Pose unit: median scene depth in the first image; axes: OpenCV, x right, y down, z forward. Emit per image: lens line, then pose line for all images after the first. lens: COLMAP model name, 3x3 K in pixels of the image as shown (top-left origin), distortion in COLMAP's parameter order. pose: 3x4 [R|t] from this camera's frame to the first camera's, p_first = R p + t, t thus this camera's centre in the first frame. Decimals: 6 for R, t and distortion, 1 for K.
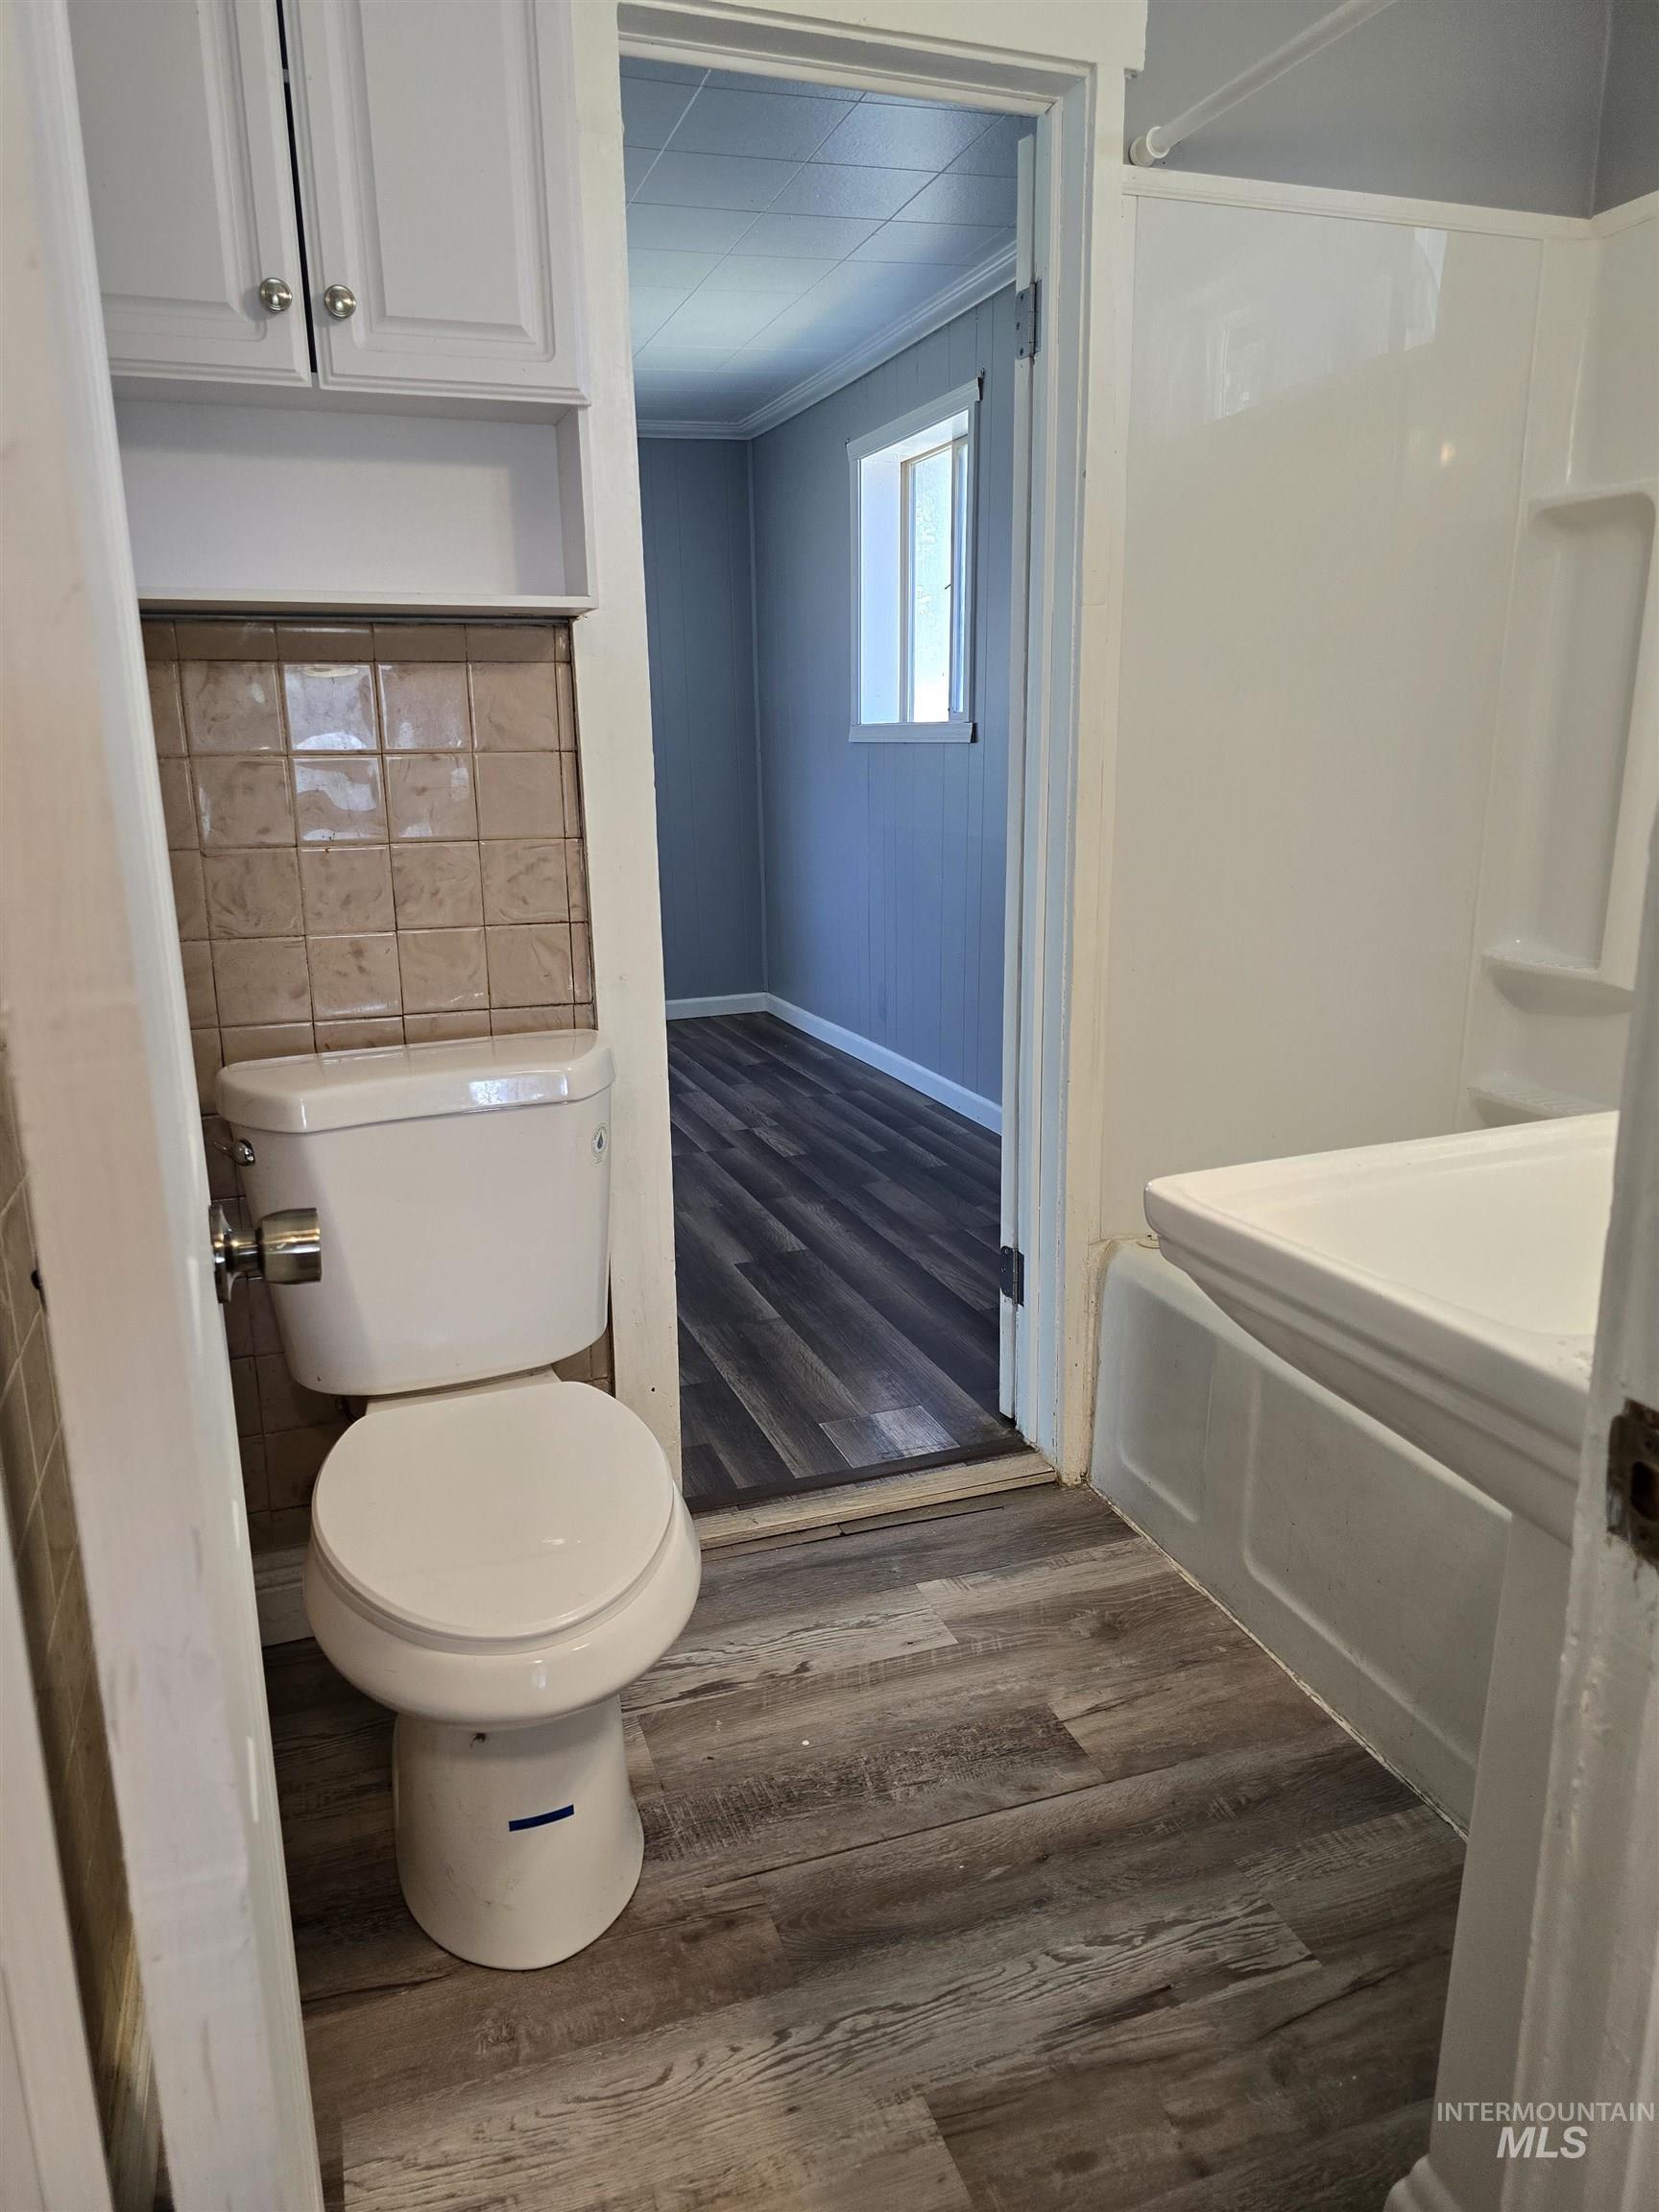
lens RADIAL K [[1489.1, 0, 836.3], [0, 1489.1, 1115.5], [0, 0, 1]] dist [0.057494, -0.043842]
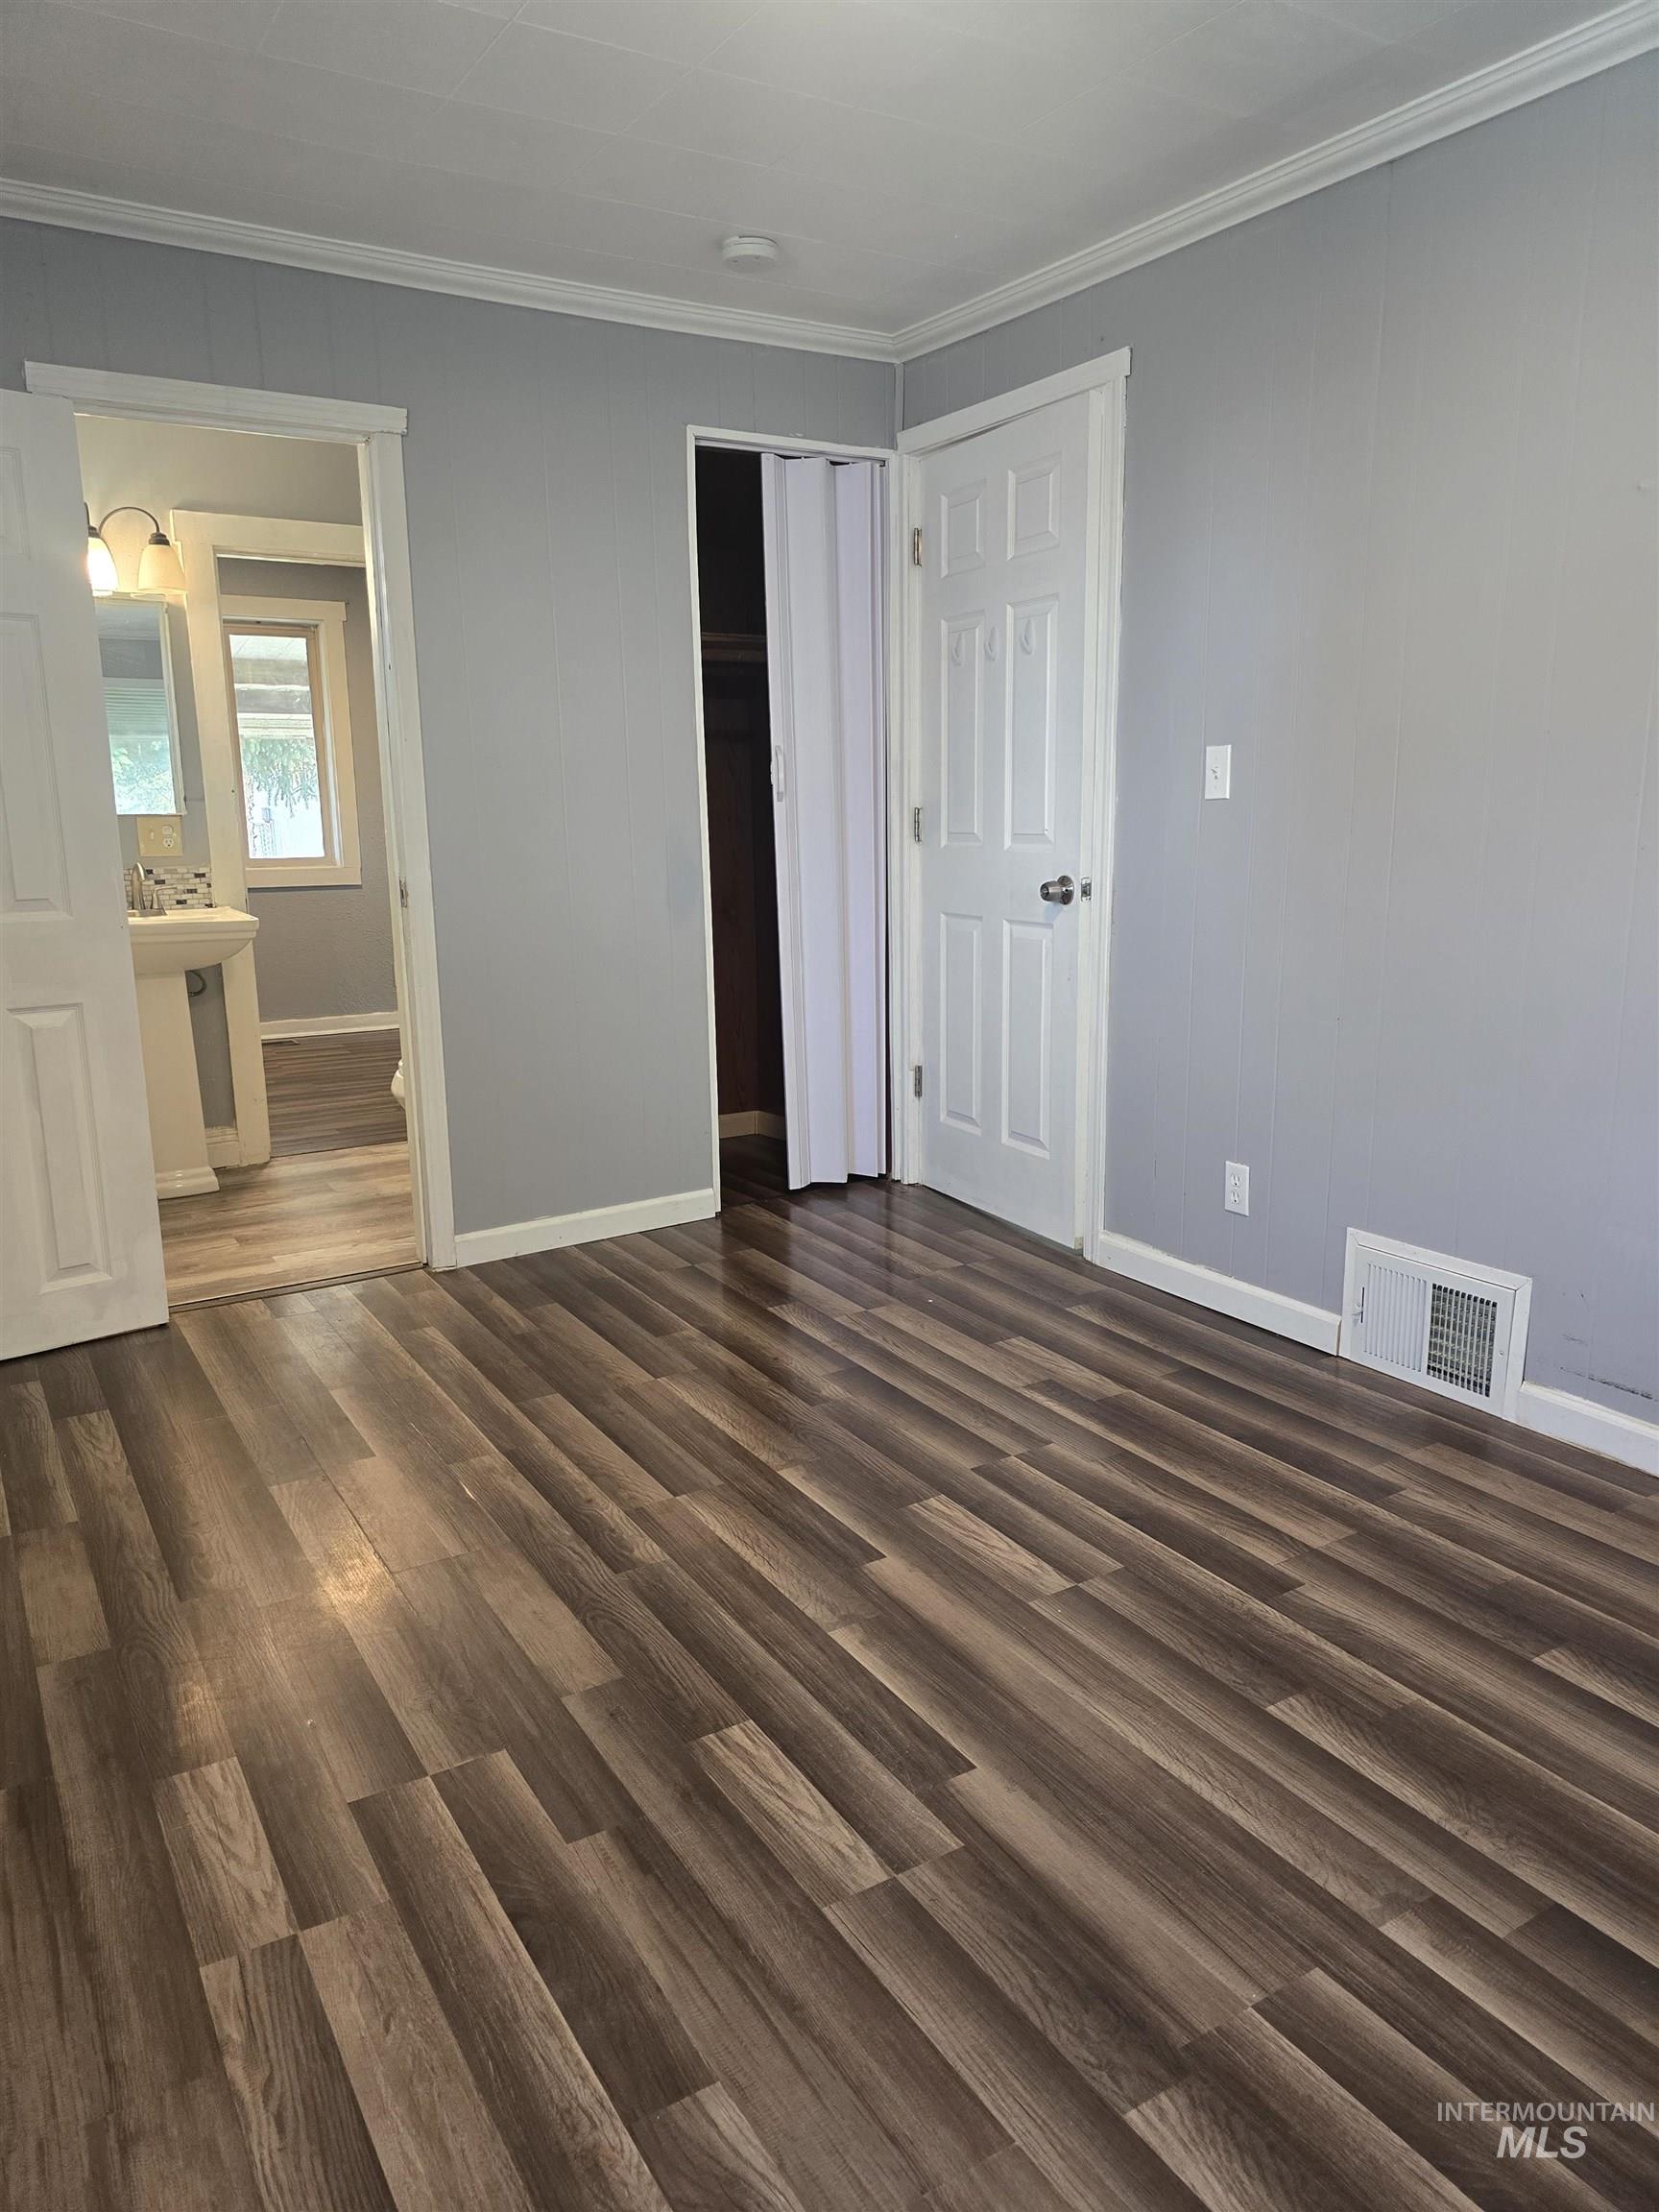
lens RADIAL K [[1489.1, 0, 836.3], [0, 1489.1, 1115.5], [0, 0, 1]] dist [0.057494, -0.043842]
pose [[-0.979056, 0.065528, -0.192758, -0.382307], [-0.025093, 0.900730, 0.433654, -0.955709], [0.202040, 0.429409, -0.880221, 3.817564]]
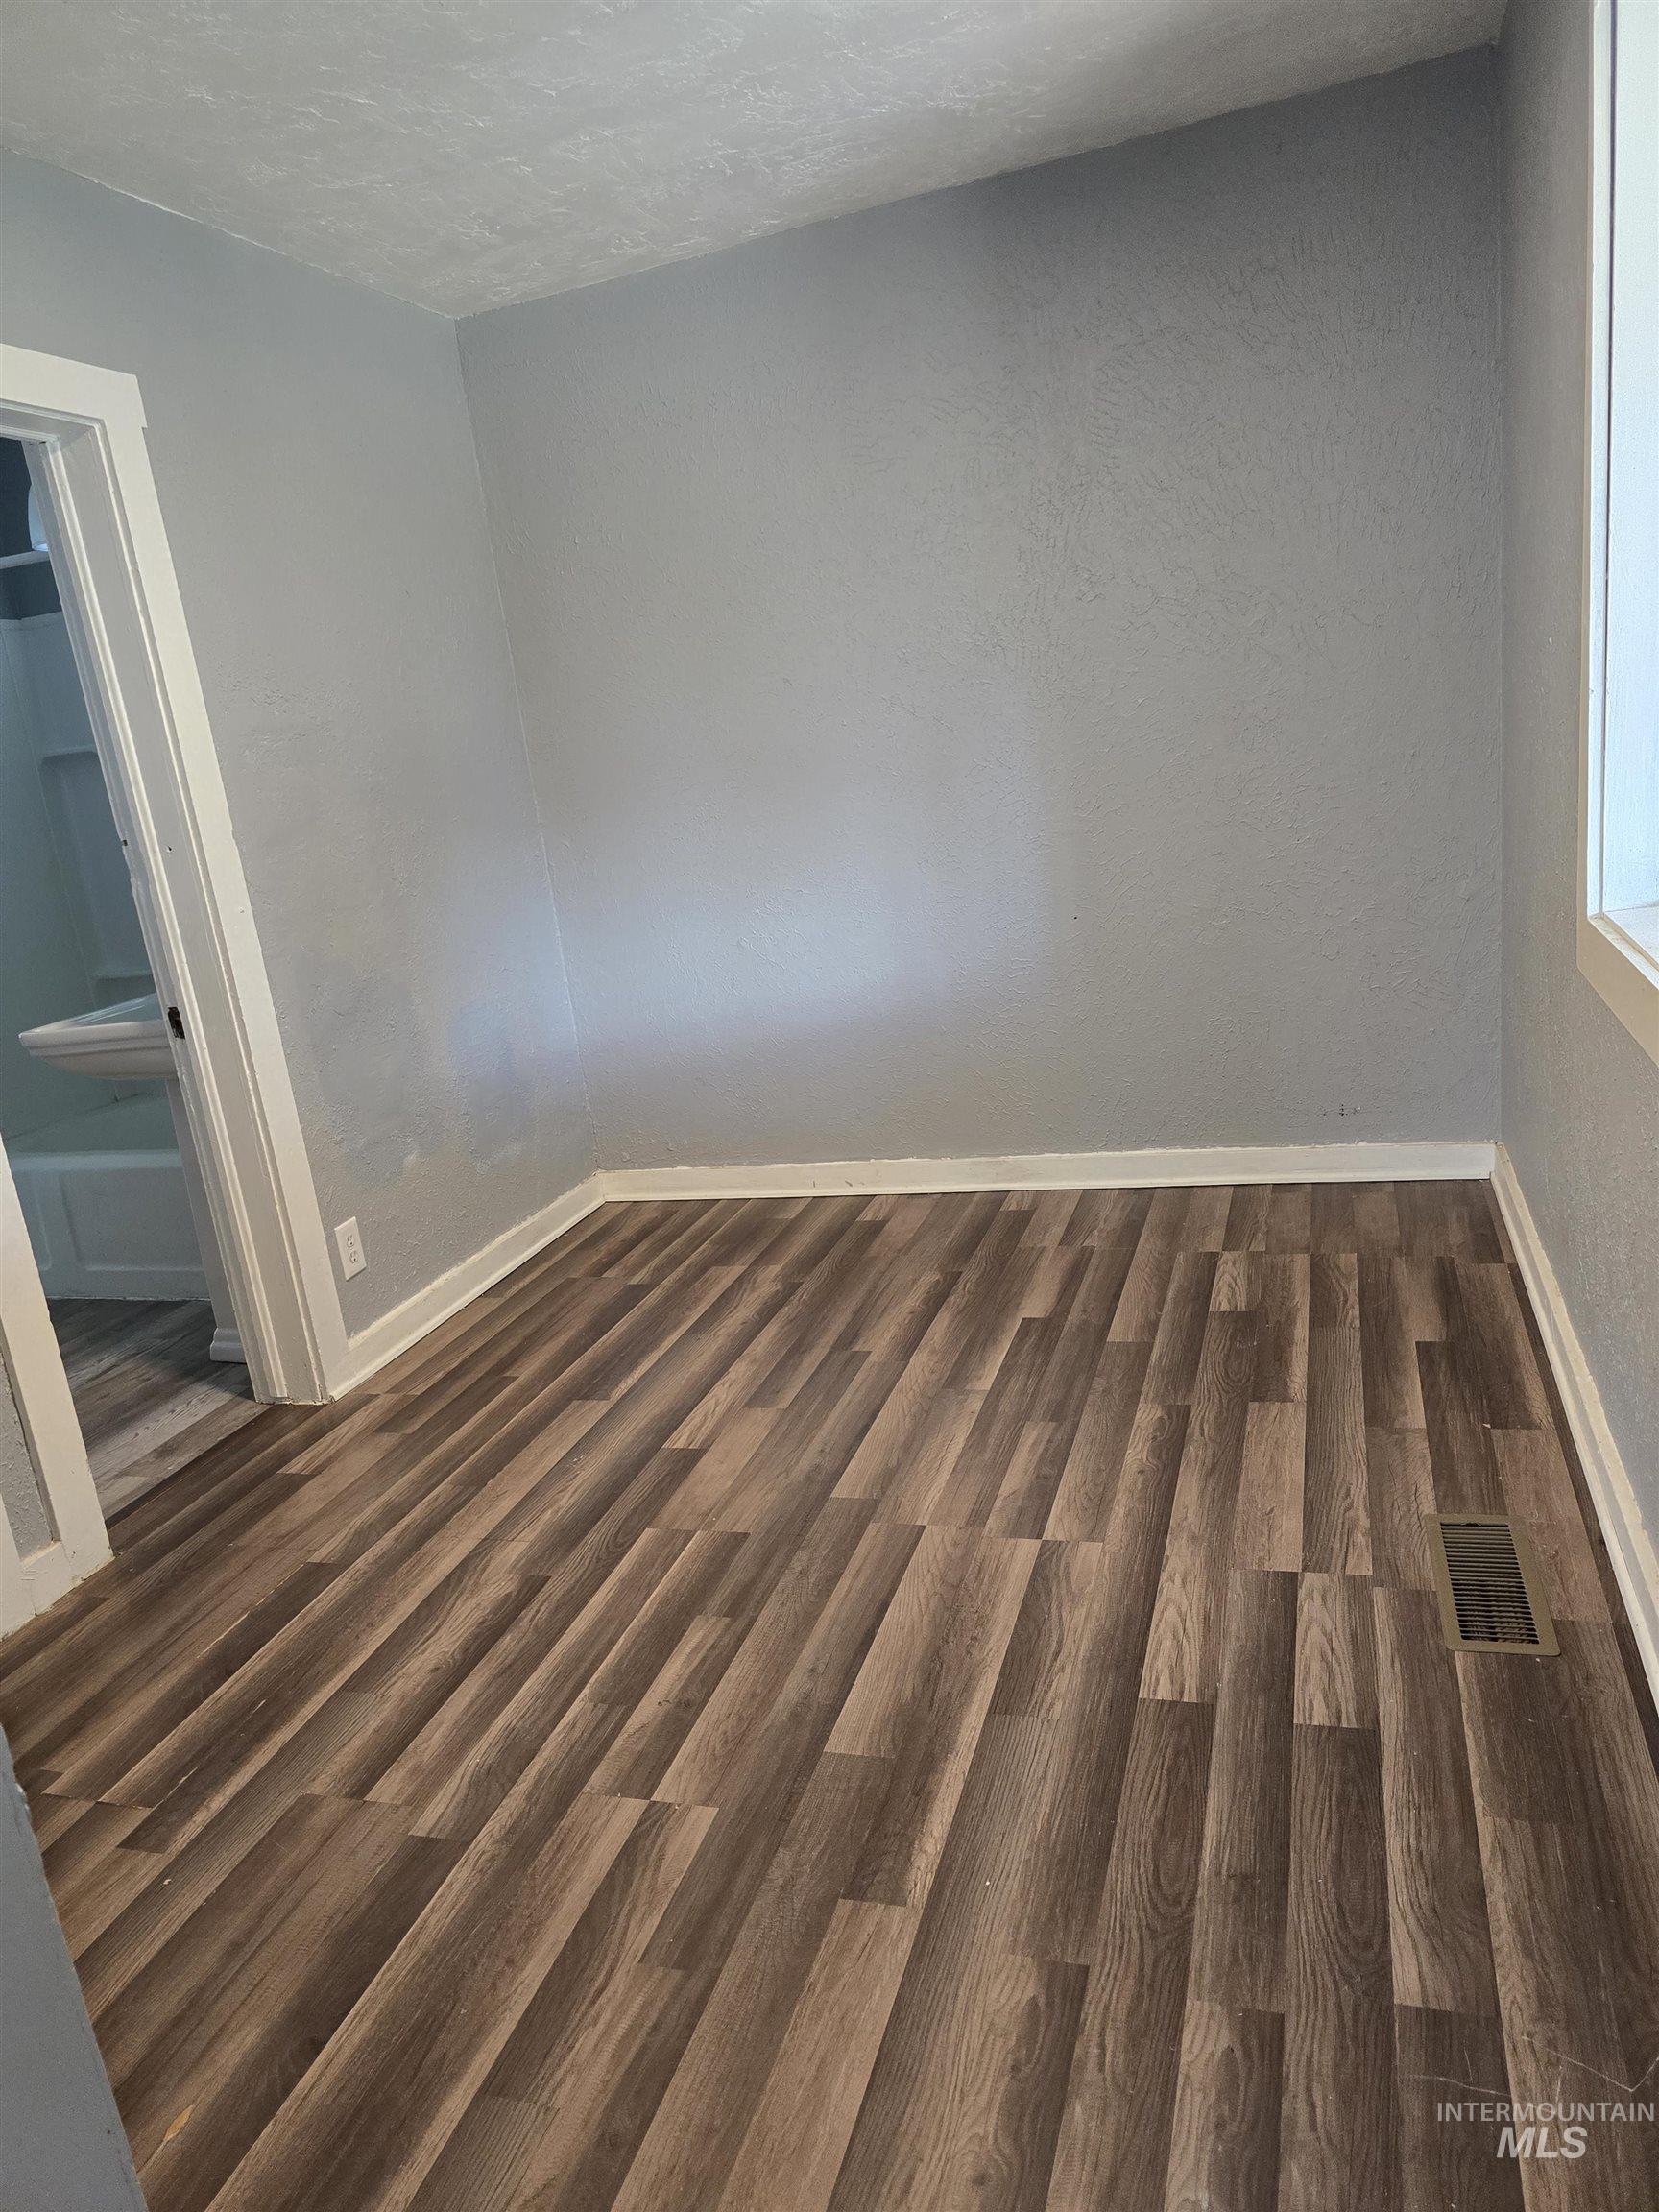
lens RADIAL K [[1489.1, 0, 836.3], [0, 1489.1, 1115.5], [0, 0, 1]] dist [0.057494, -0.043842]
pose [[0.619525, -0.257021, 0.741706, -0.790391], [0.305346, 0.949367, 0.073935, 0.350445], [-0.723154, 0.180672, 0.666637, -1.619782]]
